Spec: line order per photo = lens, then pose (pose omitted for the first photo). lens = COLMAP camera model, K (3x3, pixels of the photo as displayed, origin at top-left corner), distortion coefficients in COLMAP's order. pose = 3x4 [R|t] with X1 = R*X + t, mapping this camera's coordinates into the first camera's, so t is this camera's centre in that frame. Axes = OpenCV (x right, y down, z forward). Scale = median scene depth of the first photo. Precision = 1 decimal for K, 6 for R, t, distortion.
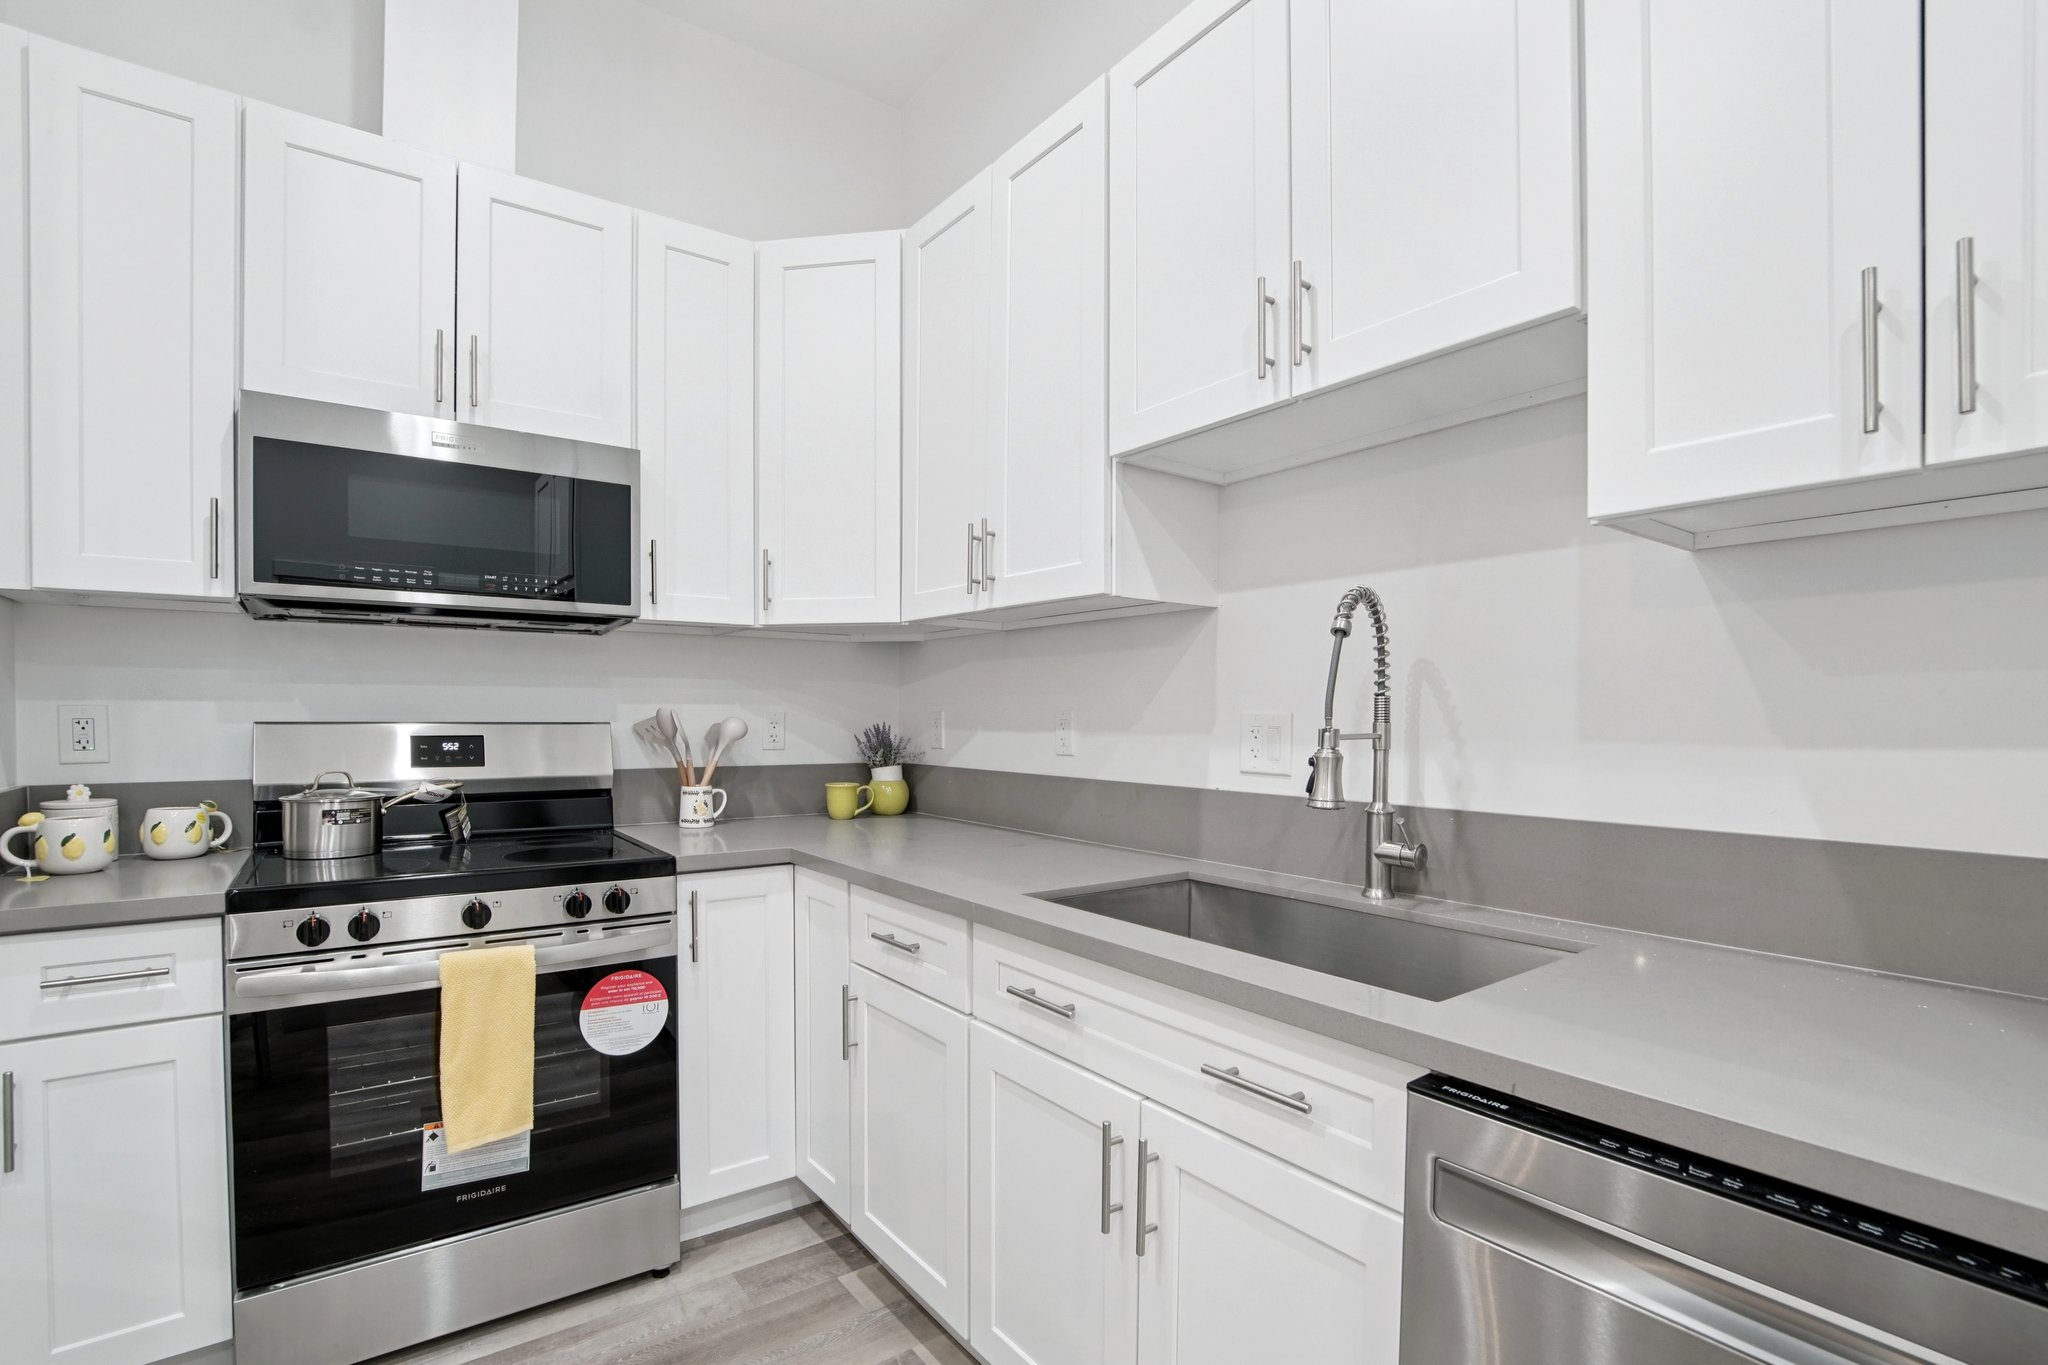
lens RADIAL K [[938.7, 0, 1018.4], [0, 938.7, 730.8], [0, 0, 1]] dist [-0.041642, 0.010860]
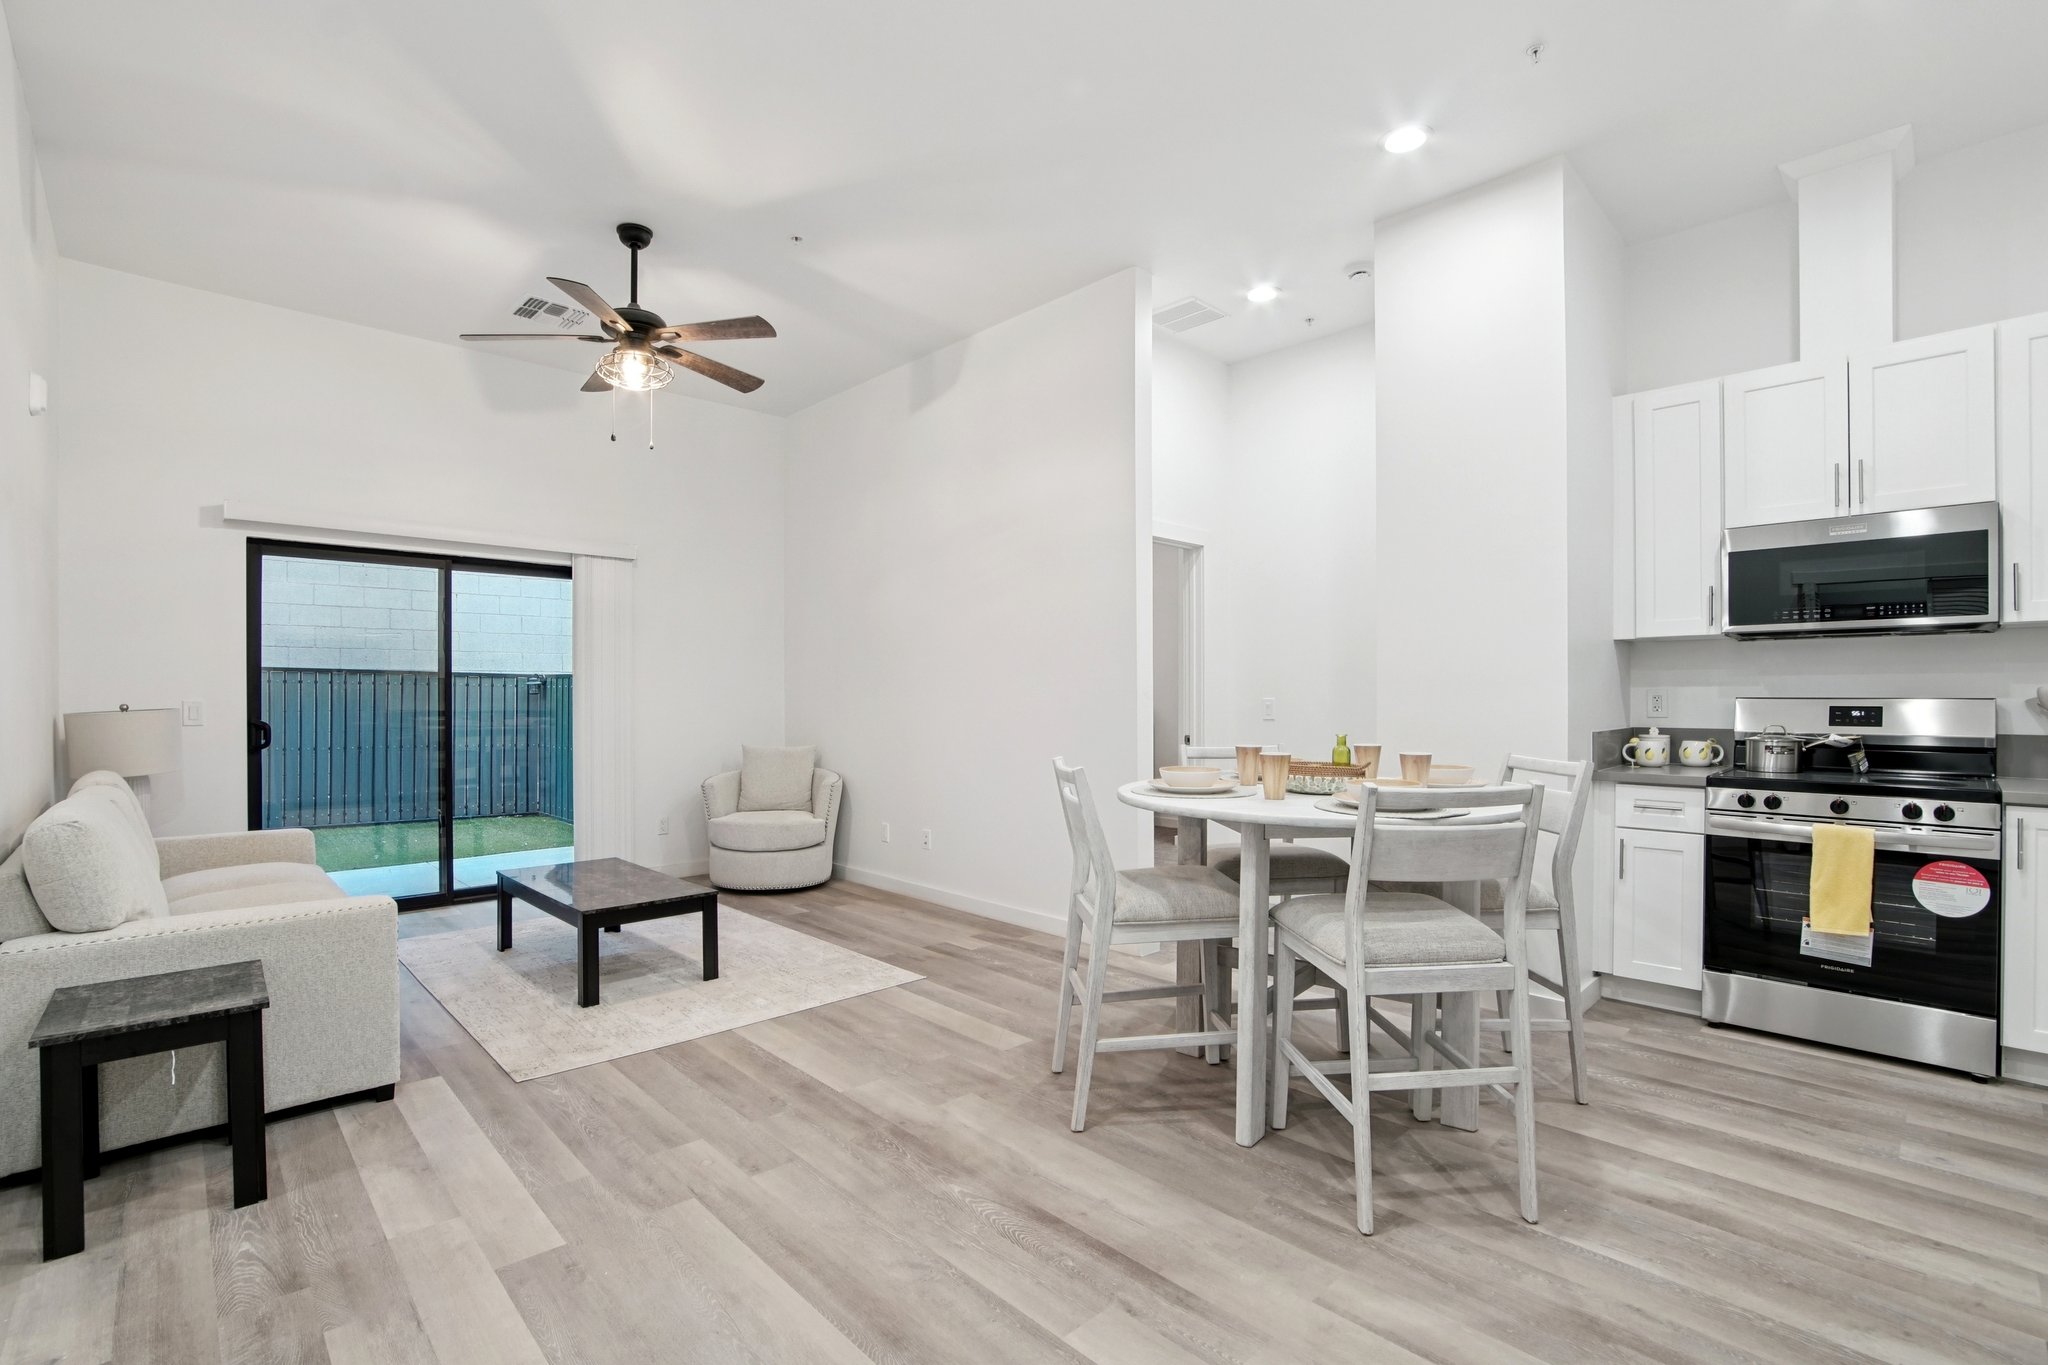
lens RADIAL K [[915.0, 0, 1012.3], [0, 915.0, 700.0], [0, 0, 1]] dist [-0.037885, 0.005520]
pose [[0.121069, 0.002966, -0.992640, 0.840154], [-0.012640, 0.999919, 0.001446, 0.011872], [0.992564, 0.012372, 0.121097, -0.718314]]
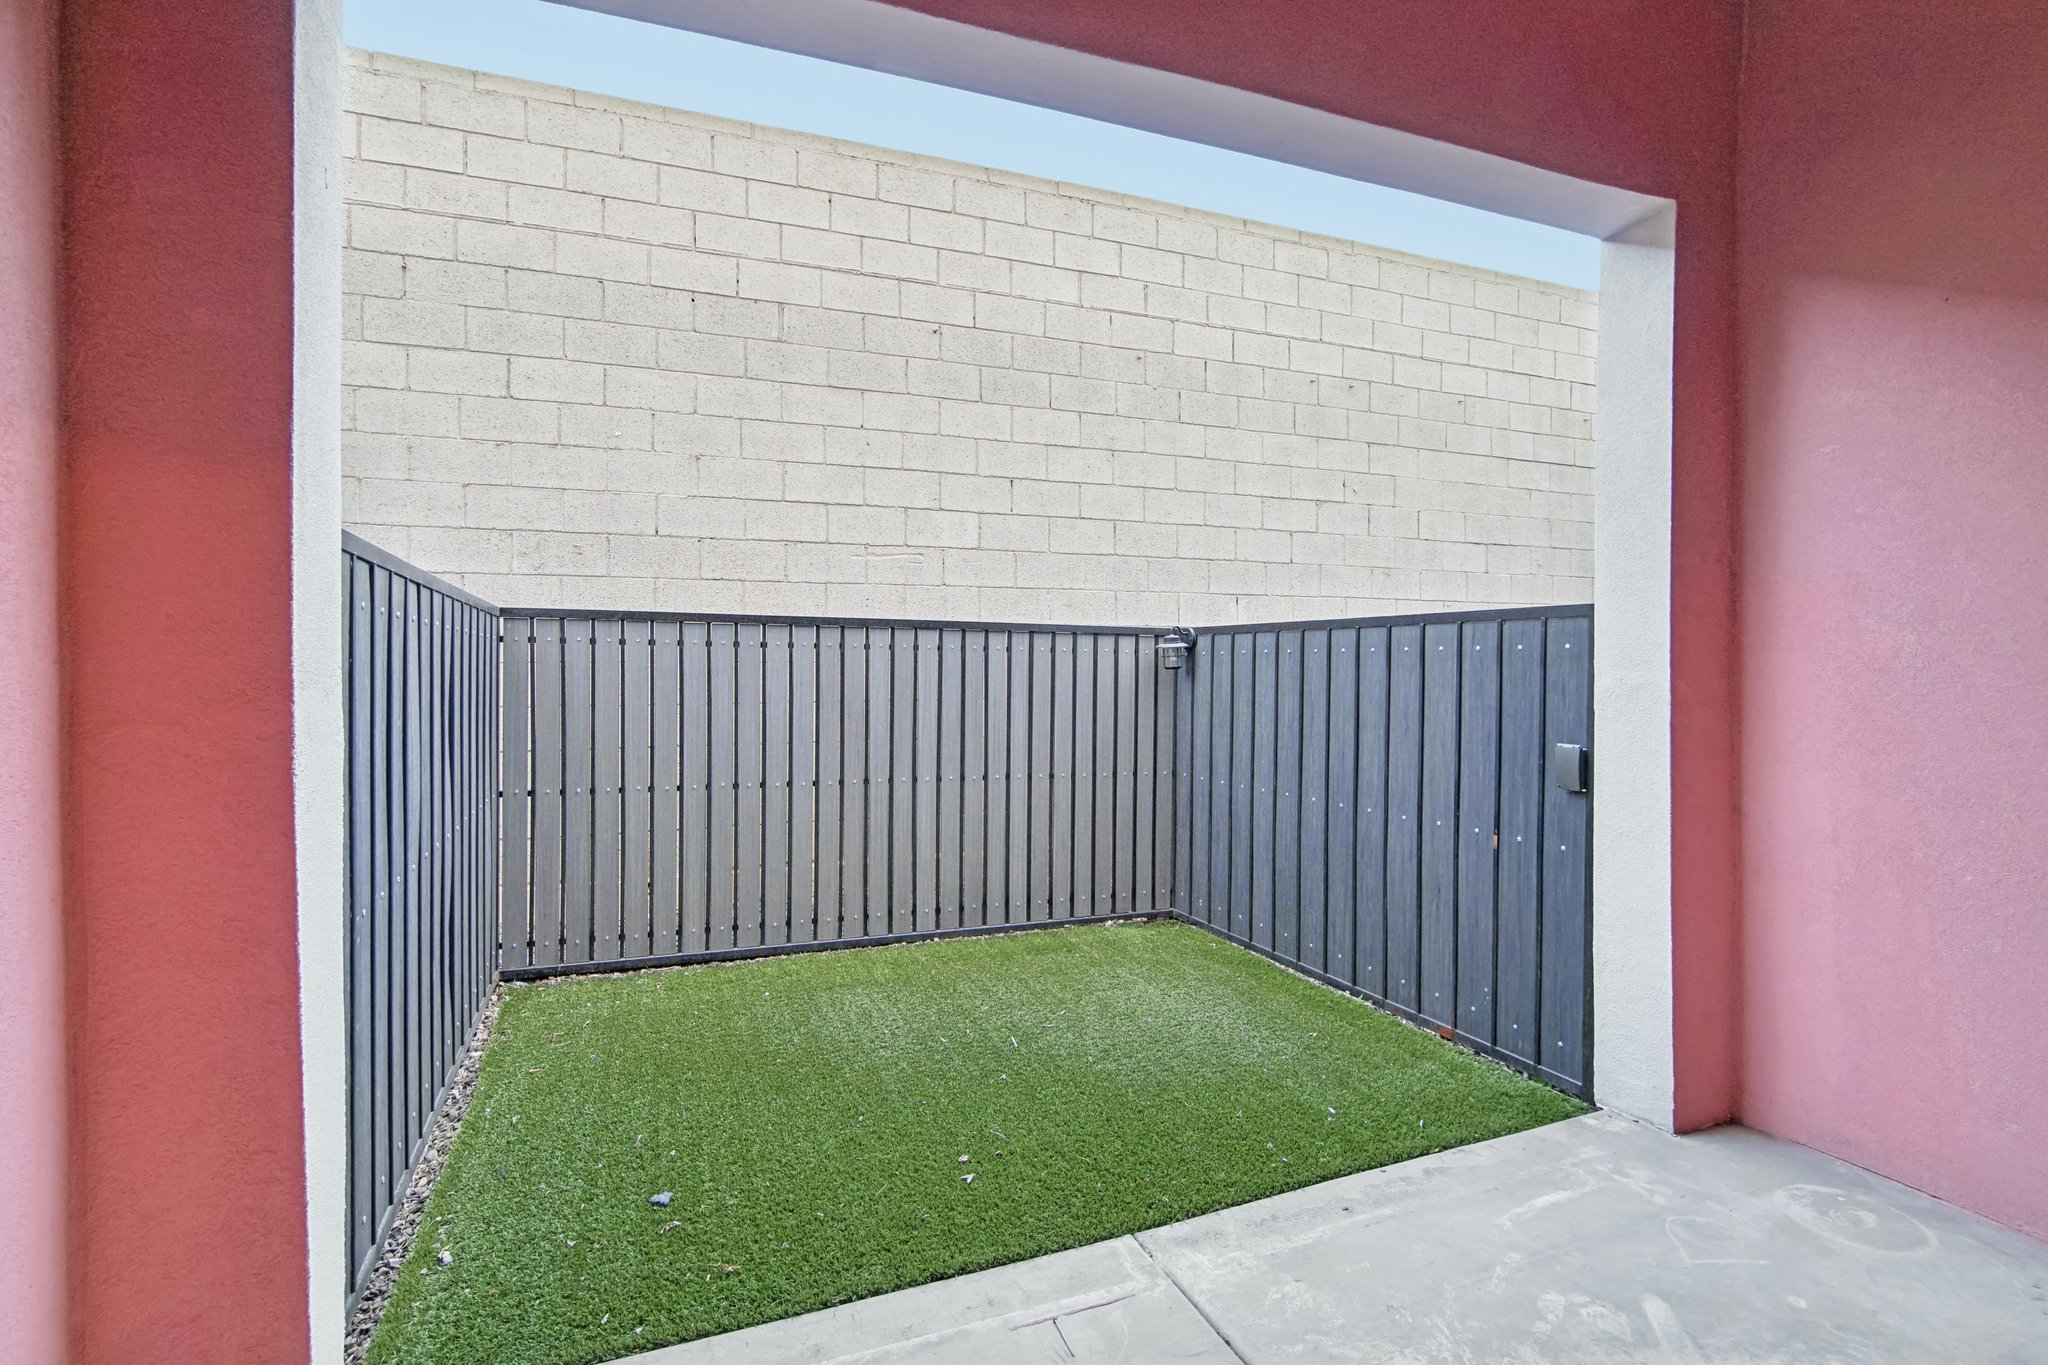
lens RADIAL K [[915.0, 0, 1012.3], [0, 915.0, 700.0], [0, 0, 1]] dist [-0.037885, 0.005520]
pose [[-0.260915, 0.030015, -0.964895, -1.896922], [-0.013003, 0.999317, 0.034602, 0.021538], [0.965274, 0.021574, -0.260347, -2.448074]]
